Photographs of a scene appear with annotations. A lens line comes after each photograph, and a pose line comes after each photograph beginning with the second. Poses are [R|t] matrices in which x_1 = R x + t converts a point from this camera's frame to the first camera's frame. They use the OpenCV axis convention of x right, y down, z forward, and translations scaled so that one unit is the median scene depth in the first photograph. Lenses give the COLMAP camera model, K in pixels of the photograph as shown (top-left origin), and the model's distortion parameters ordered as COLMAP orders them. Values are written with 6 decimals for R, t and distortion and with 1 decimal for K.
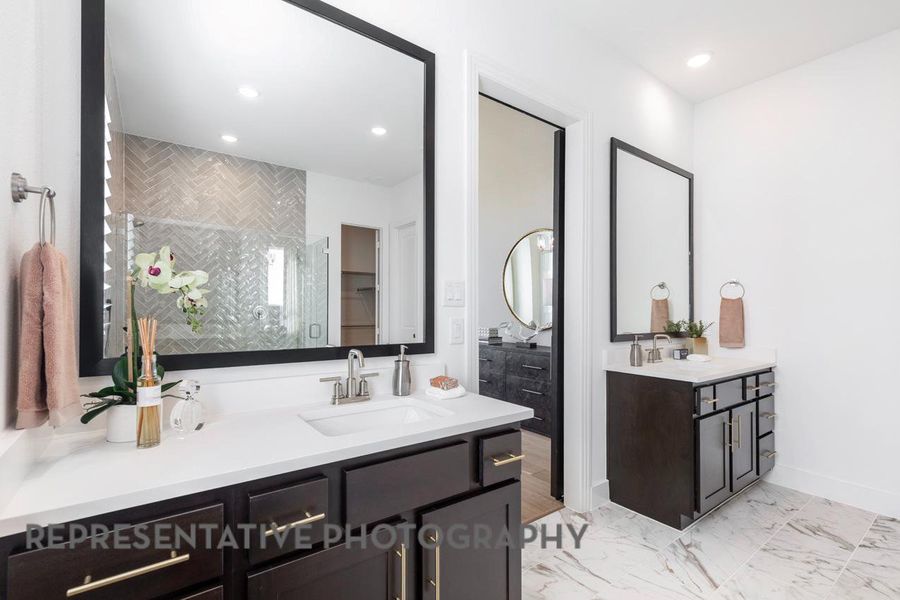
lens RADIAL K [[405.7, 0, 430.1], [0, 405.7, 316.6], [0, 0, 1]] dist [0.001190, 0.000100]
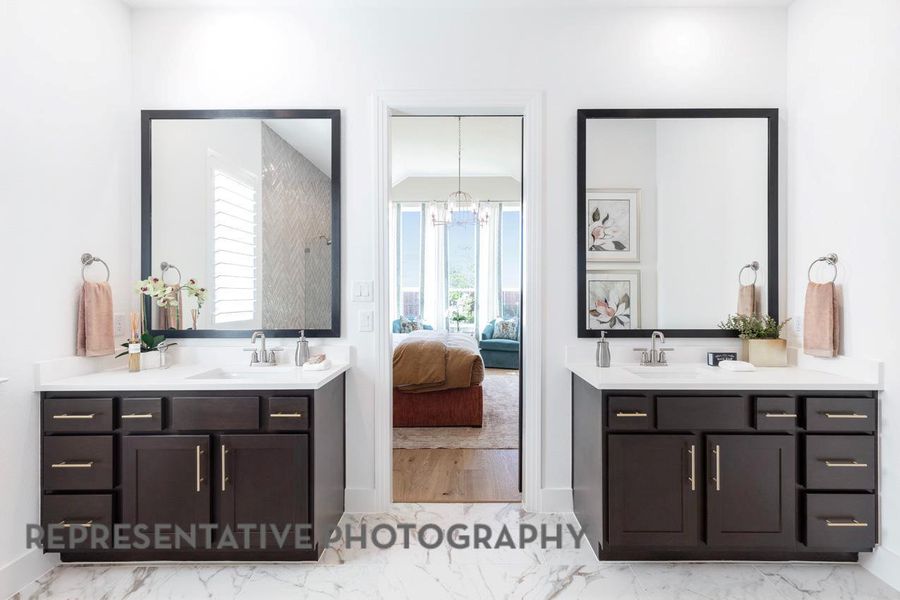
lens RADIAL K [[405.7, 0, 454.1], [0, 405.7, 301.2], [0, 0, 1]] dist [0.001190, 0.000100]
pose [[0.806578, 0.002153, -0.591124, 0.762033], [0.002991, 0.999966, 0.007723, -0.025709], [0.591121, -0.007997, 0.806544, 0.111440]]
